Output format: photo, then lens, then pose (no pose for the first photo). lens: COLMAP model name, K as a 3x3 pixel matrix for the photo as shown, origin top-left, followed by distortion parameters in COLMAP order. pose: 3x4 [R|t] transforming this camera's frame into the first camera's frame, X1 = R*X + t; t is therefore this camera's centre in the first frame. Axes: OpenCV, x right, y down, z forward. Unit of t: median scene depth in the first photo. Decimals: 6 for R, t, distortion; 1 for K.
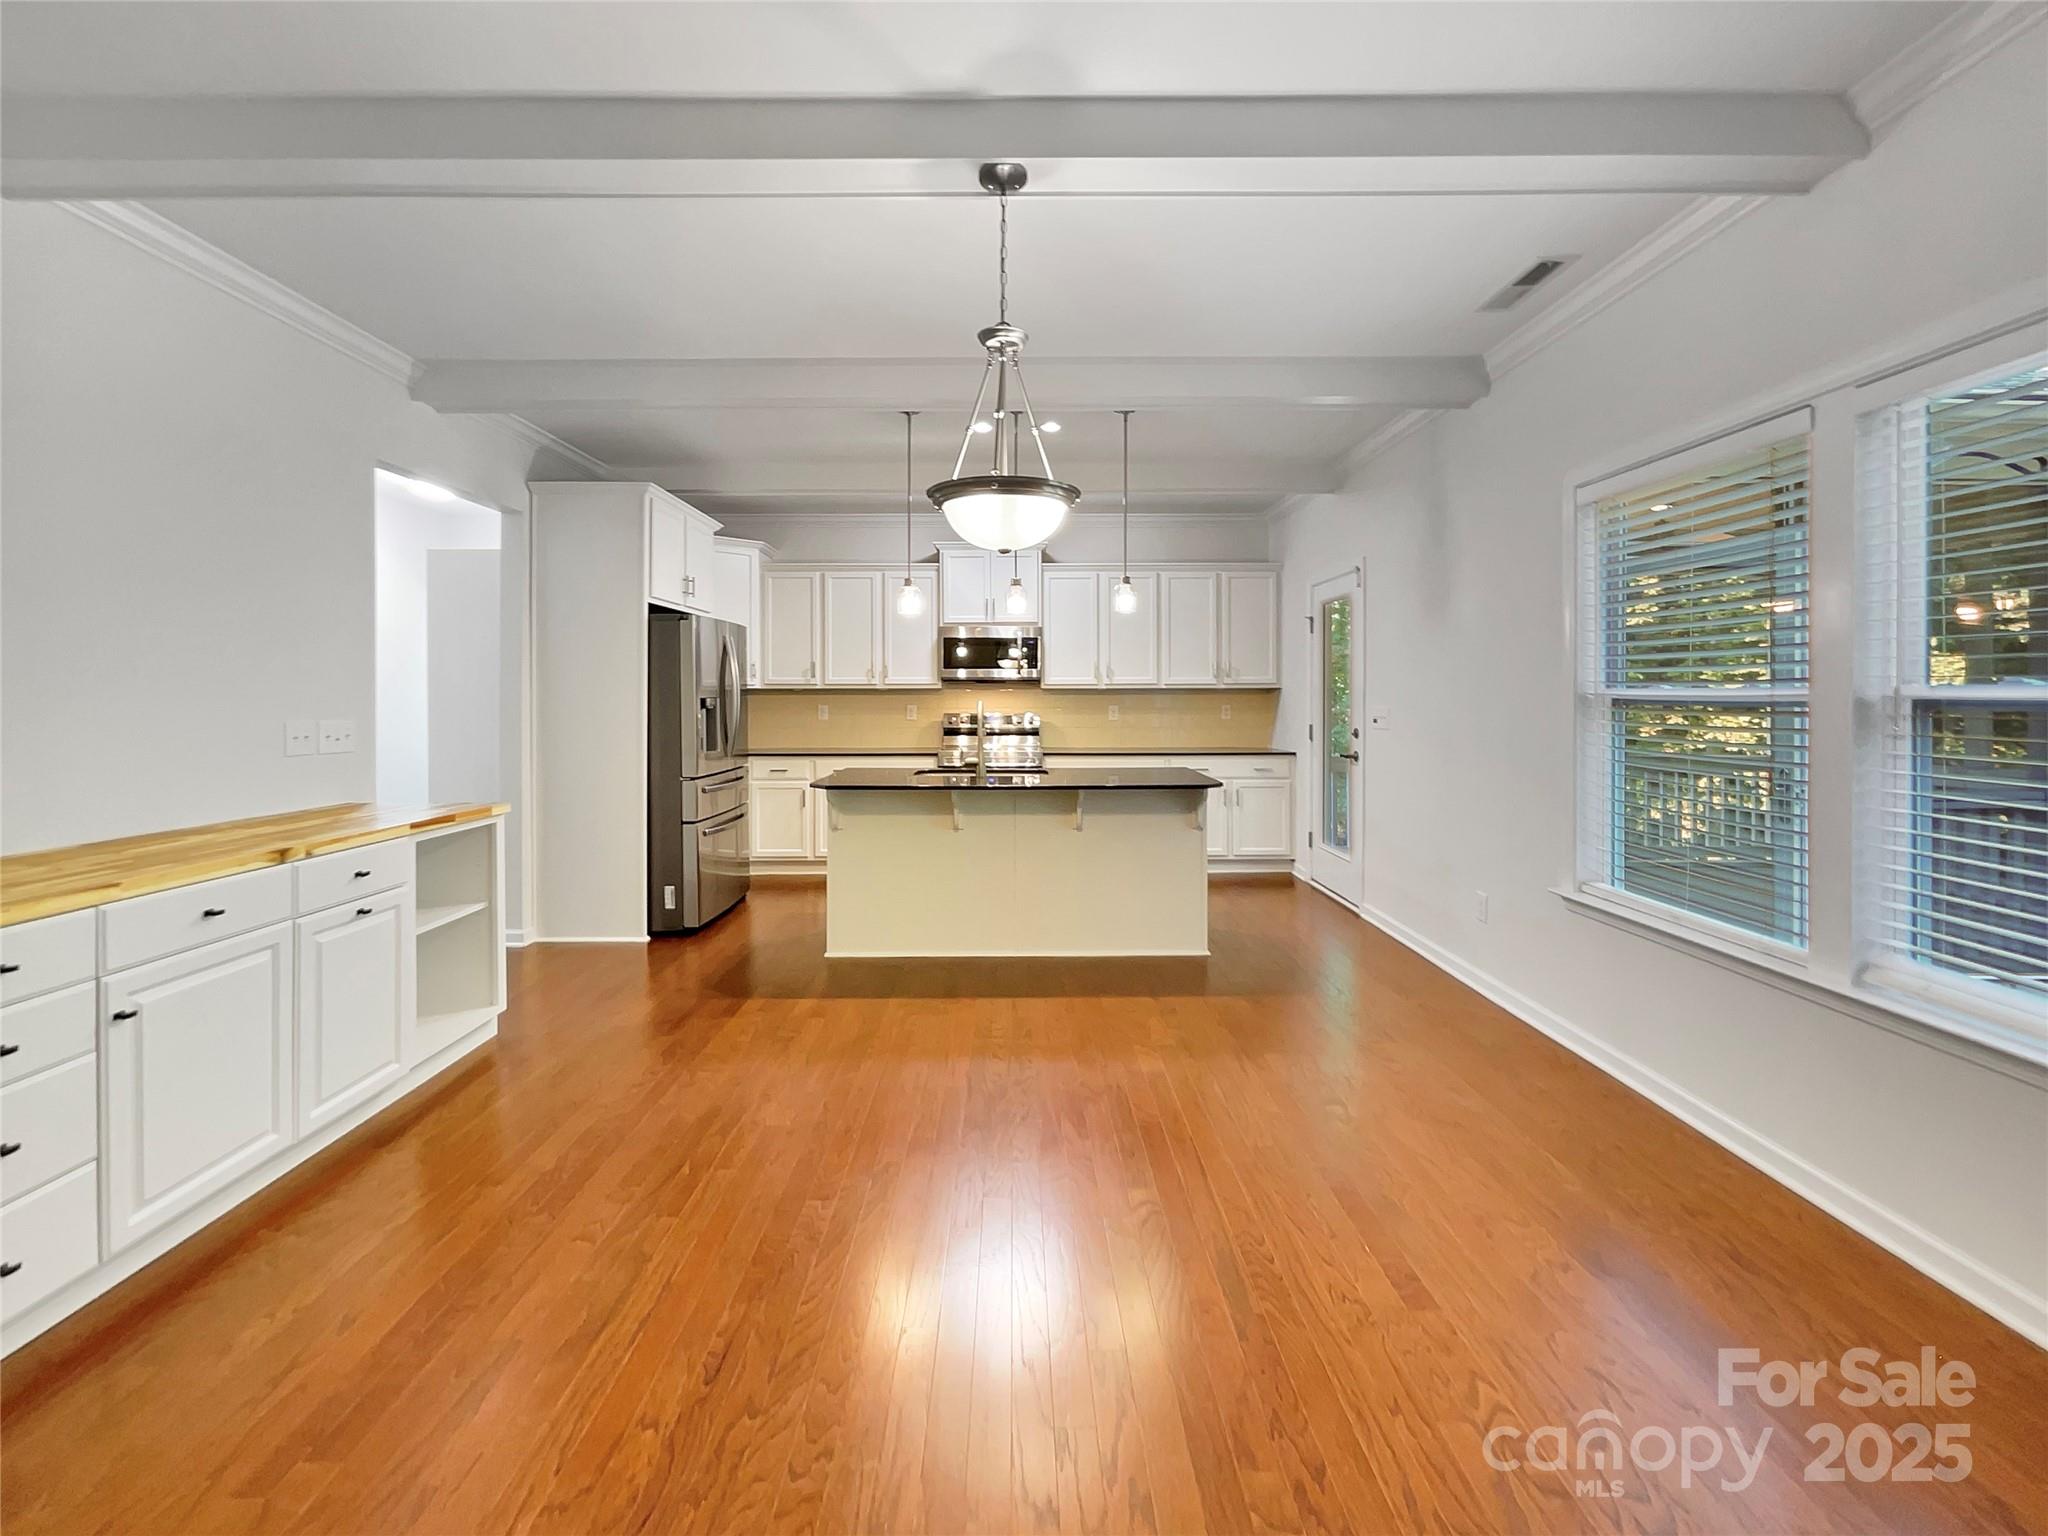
lens RADIAL K [[850.2, 0, 1033.9], [0, 850.2, 693.1], [0, 0, 1]] dist [-0.000659, 0.006007]
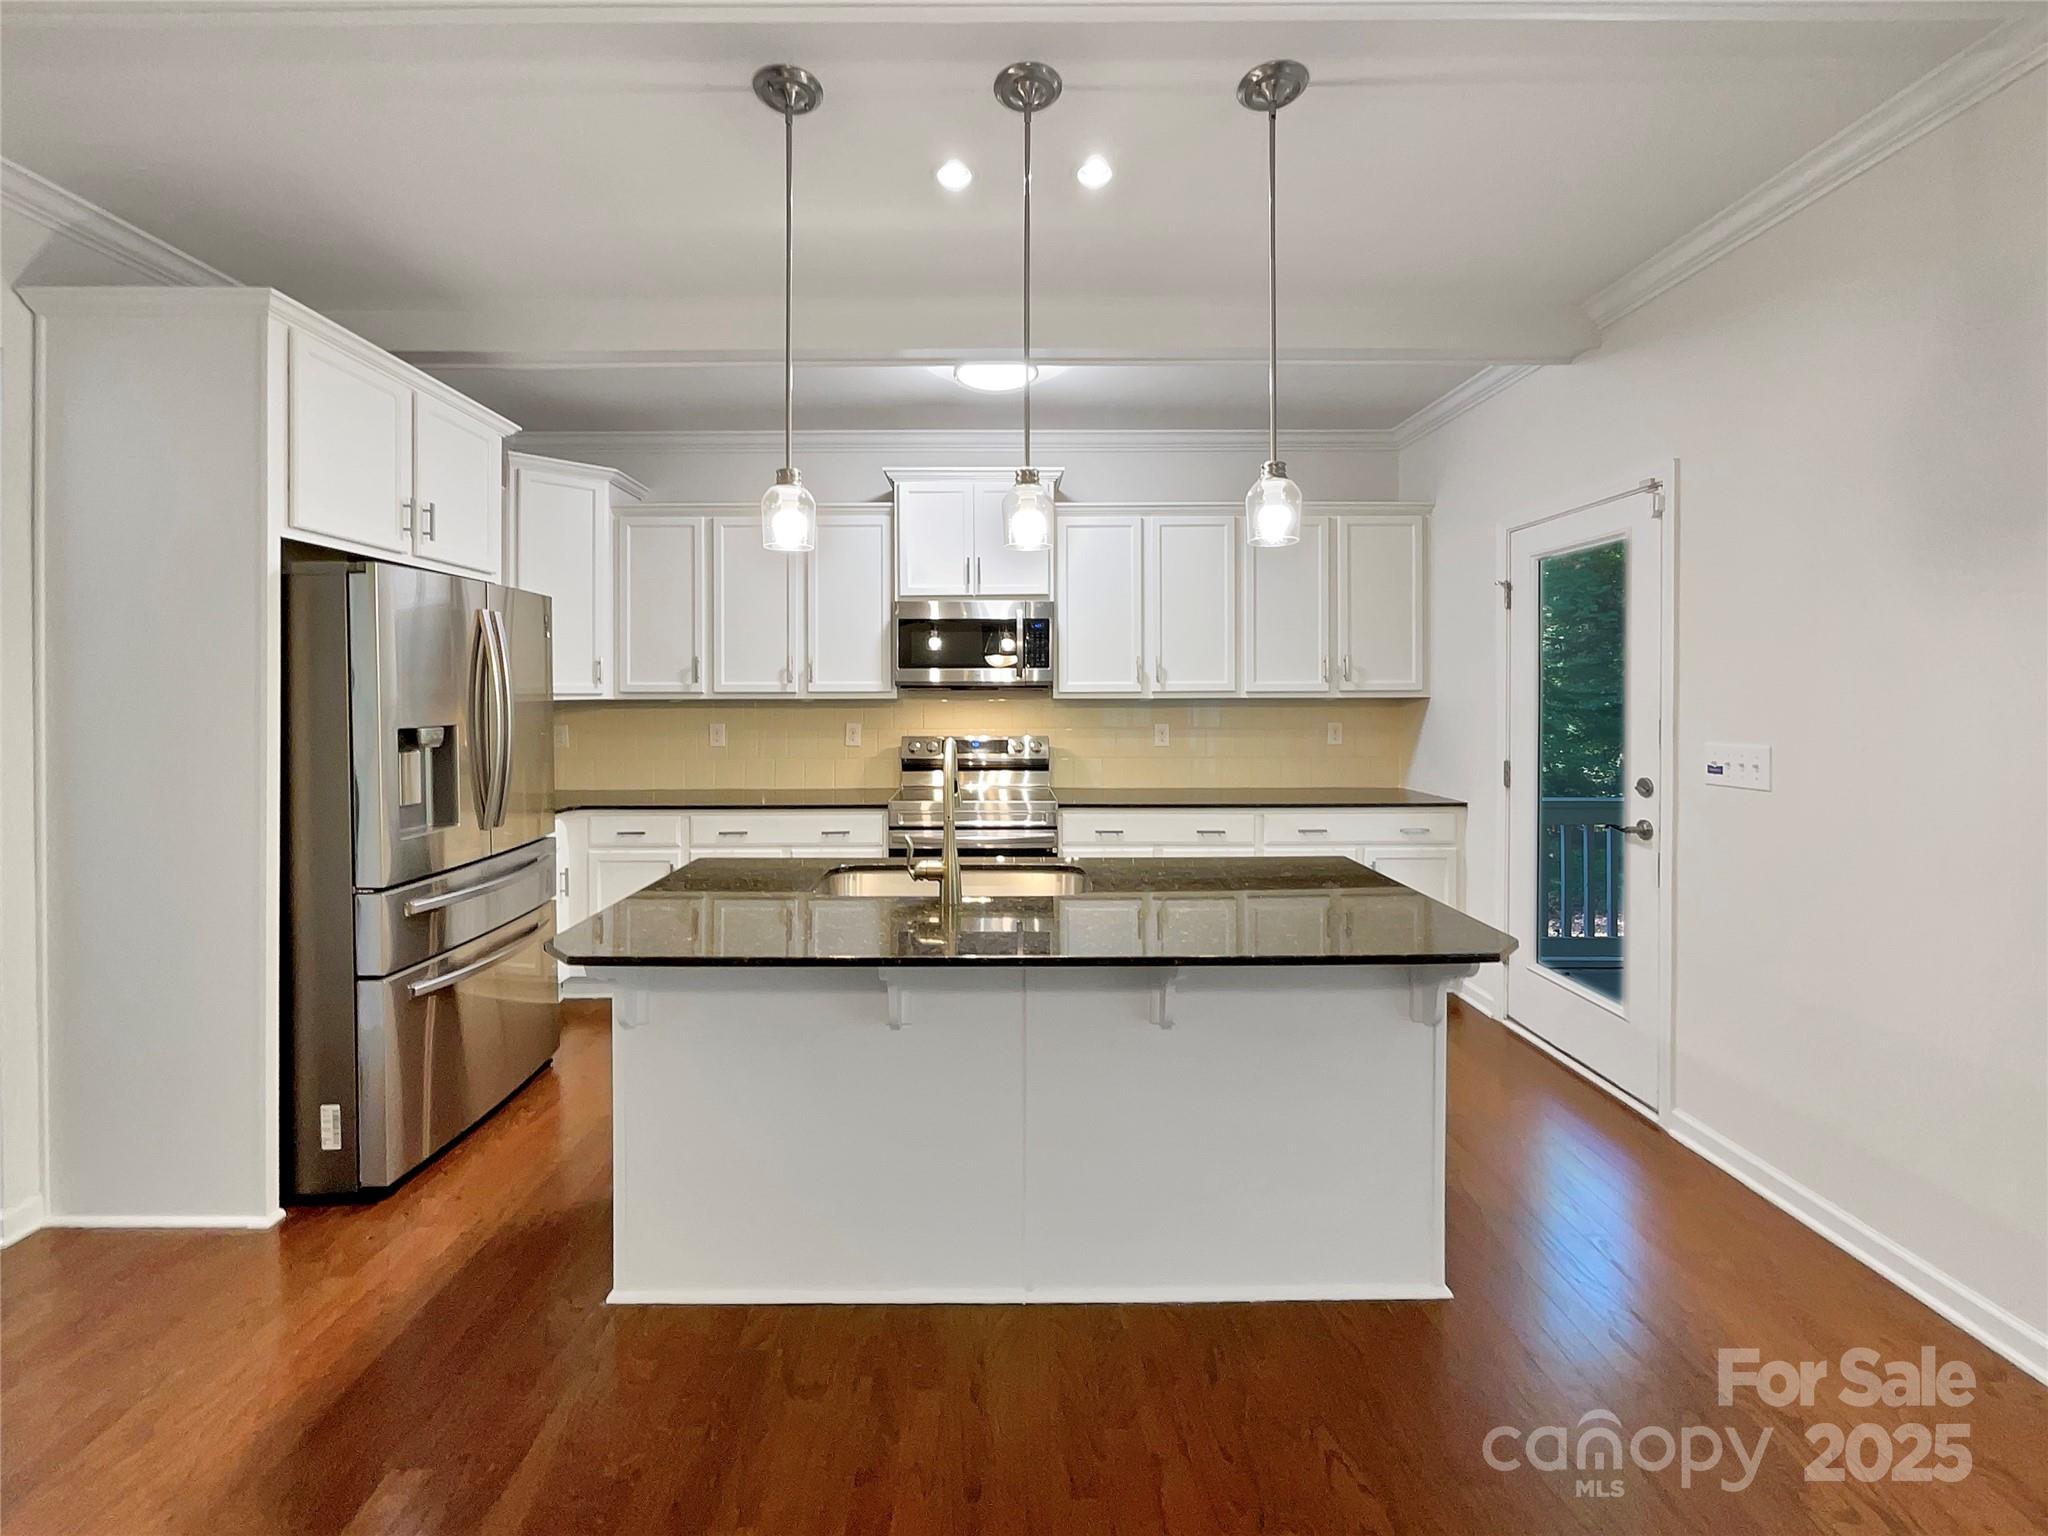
lens RADIAL K [[850.2, 0, 1033.9], [0, 850.2, 693.1], [0, 0, 1]] dist [-0.000659, 0.006007]
pose [[0.999889, -0.001039, 0.014878, -0.016235], [0.000968, 0.999988, 0.004793, -0.013068], [-0.014883, -0.004779, 0.999878, 0.373827]]
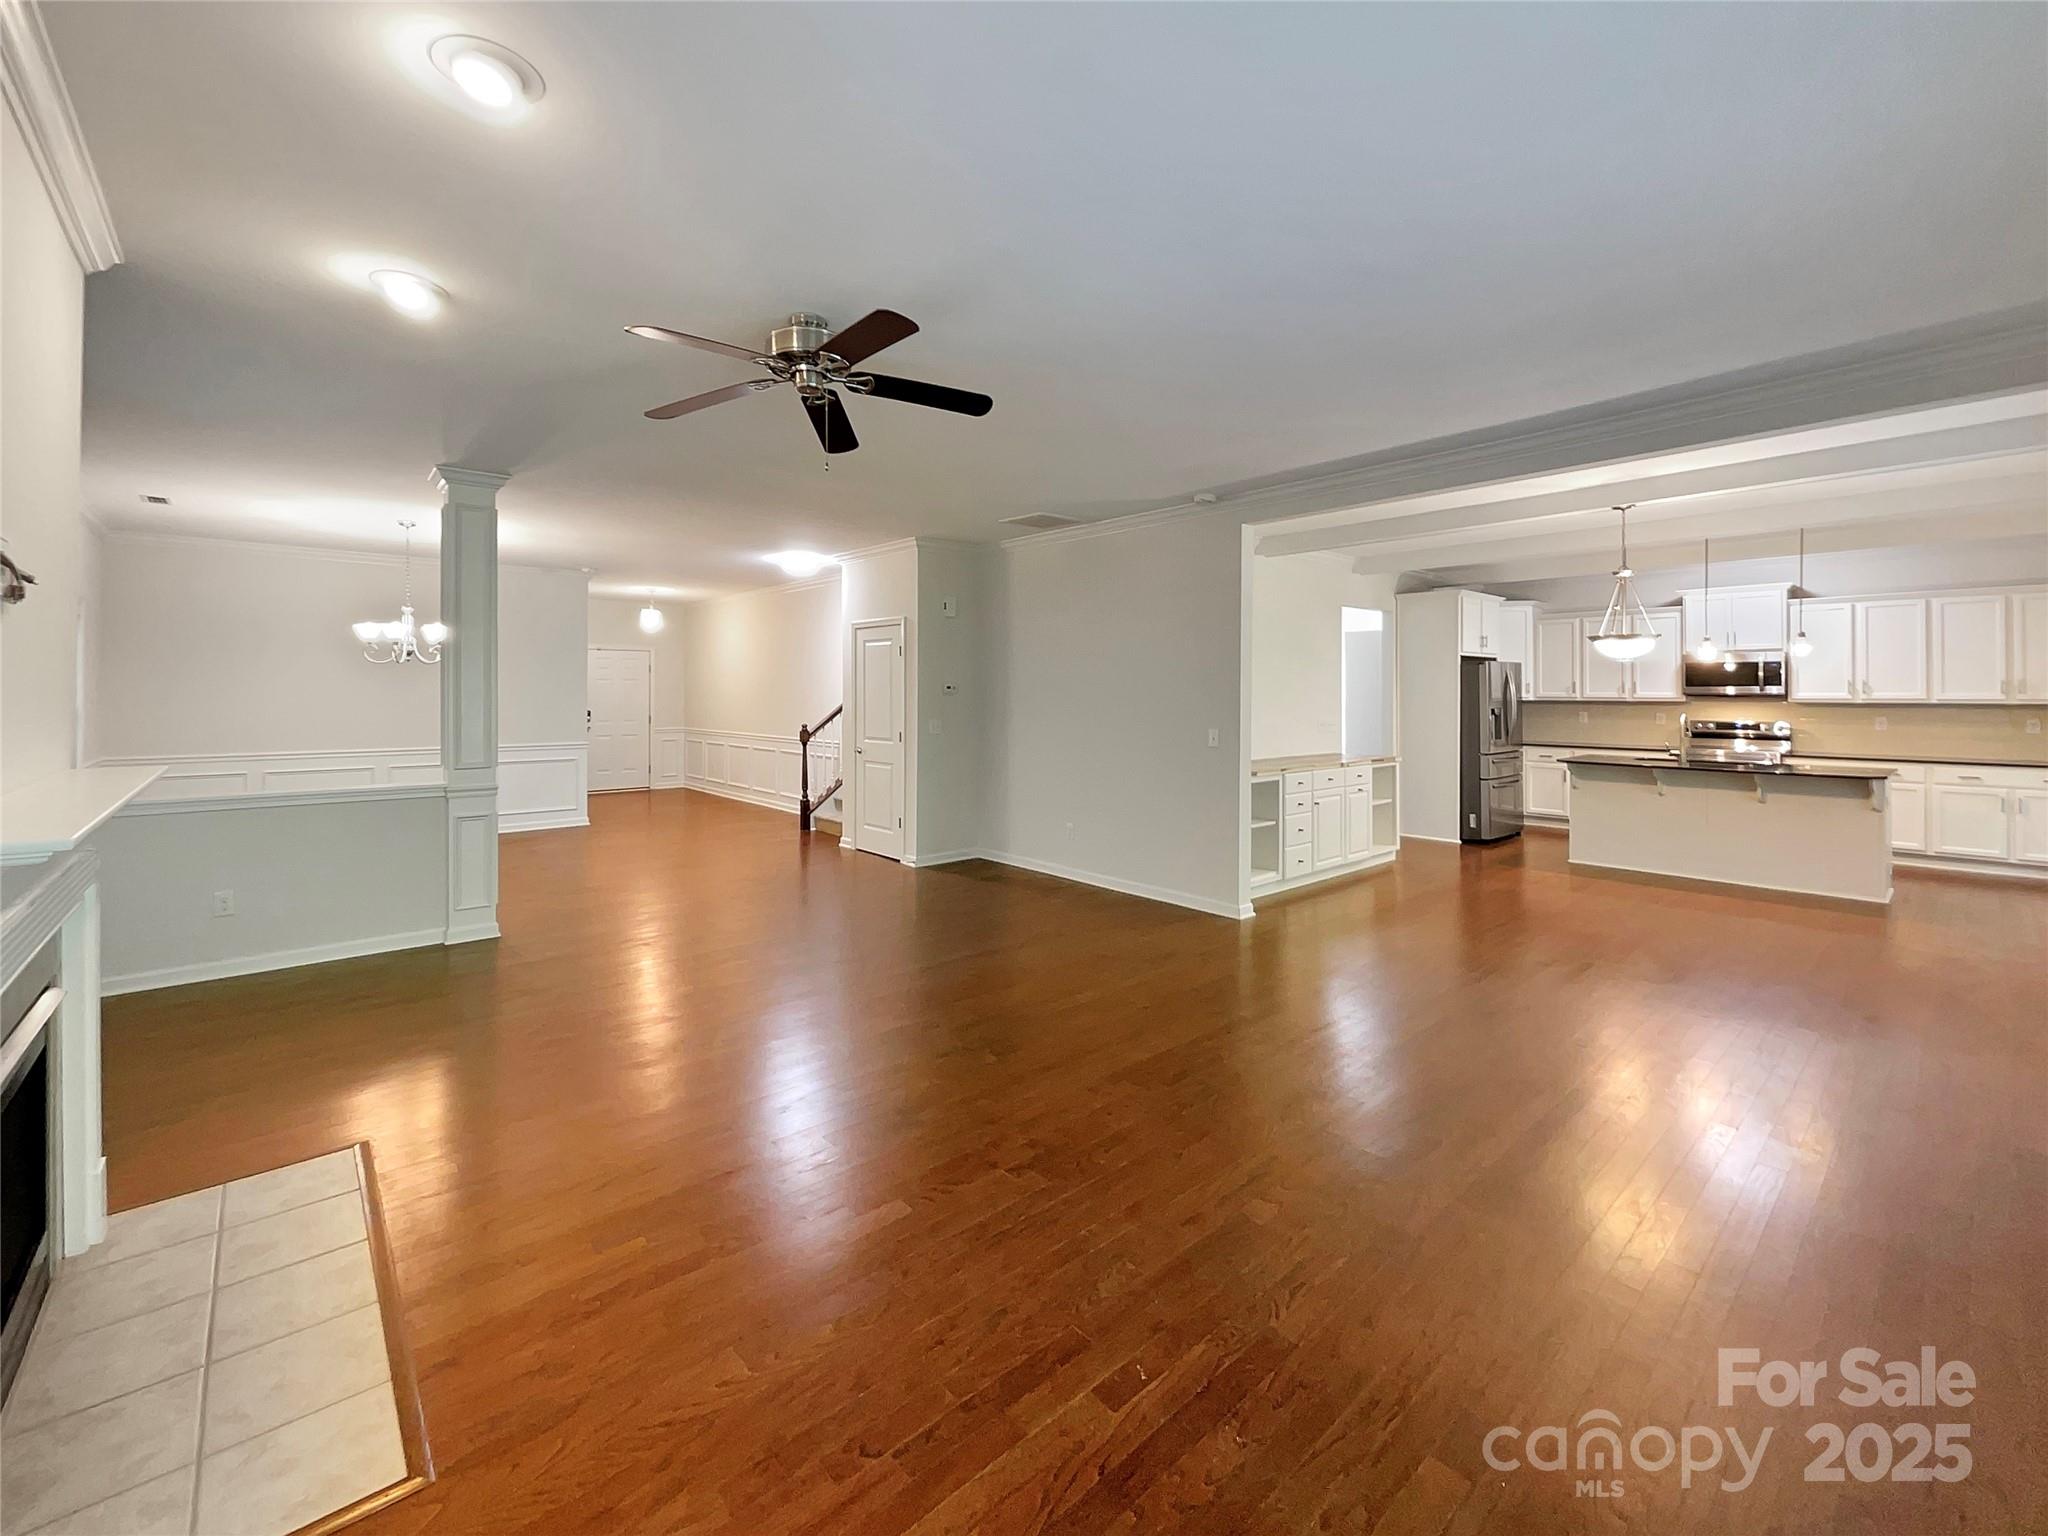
lens RADIAL K [[850.2, 0, 1033.9], [0, 850.2, 693.1], [0, 0, 1]] dist [-0.000659, 0.006007]
pose [[0.651566, 0.002394, -0.758588, 0.242861], [0.001120, 0.999991, 0.004118, -0.025860], [0.758591, -0.003533, 0.651557, -0.644364]]
